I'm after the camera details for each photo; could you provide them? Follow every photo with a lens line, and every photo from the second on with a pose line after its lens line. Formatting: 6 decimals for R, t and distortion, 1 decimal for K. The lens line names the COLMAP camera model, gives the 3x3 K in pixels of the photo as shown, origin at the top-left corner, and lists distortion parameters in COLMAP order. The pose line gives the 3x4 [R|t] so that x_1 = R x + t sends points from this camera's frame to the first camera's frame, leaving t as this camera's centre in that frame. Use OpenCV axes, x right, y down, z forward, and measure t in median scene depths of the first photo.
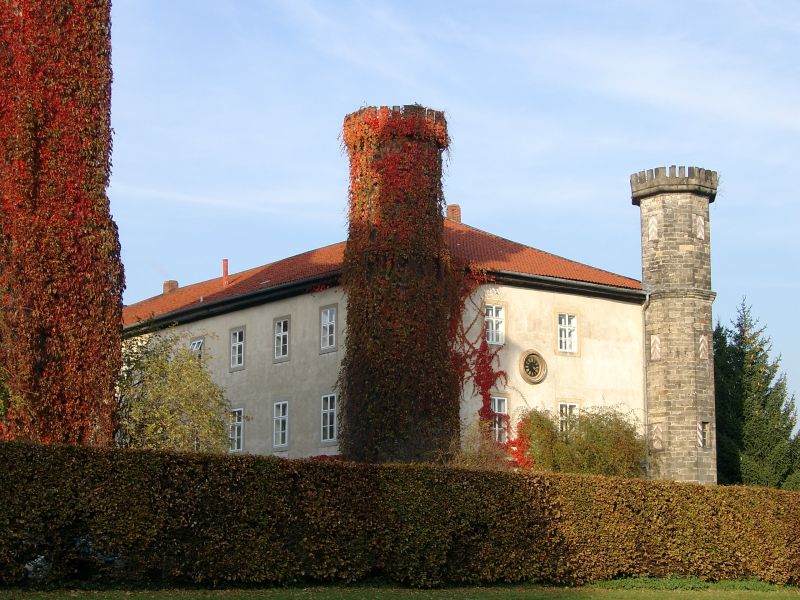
lens RADIAL K [[1603.4, 0, 400.0], [0, 1603.4, 300.0], [0, 0, 1]] dist [0.040722, 0.178563]
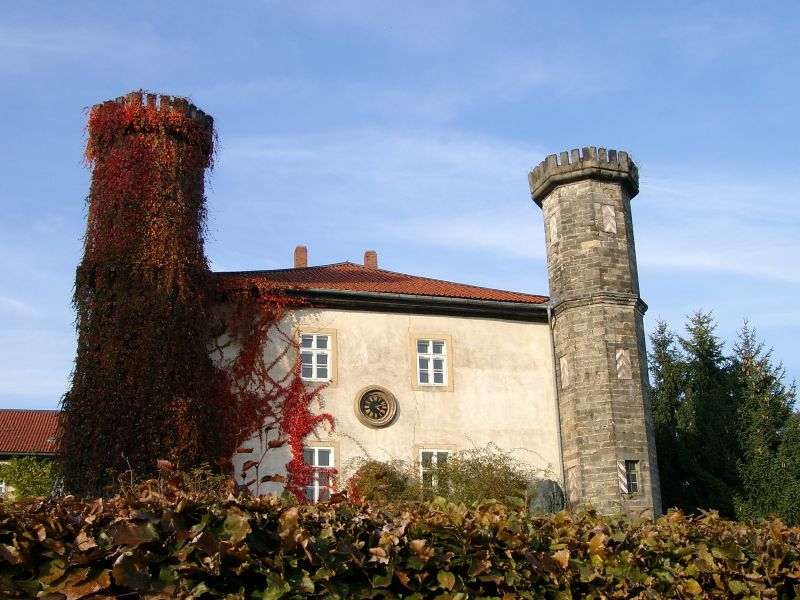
lens RADIAL K [[1005.9, 0, 400.0], [0, 1005.9, 300.0], [0, 0, 1]] dist [-0.083602, 0.003780]
pose [[0.934423, -0.139415, -0.327746, 0.252030], [0.086774, 0.981590, -0.170148, 0.072018], [0.345433, 0.130551, 0.929318, 0.511813]]
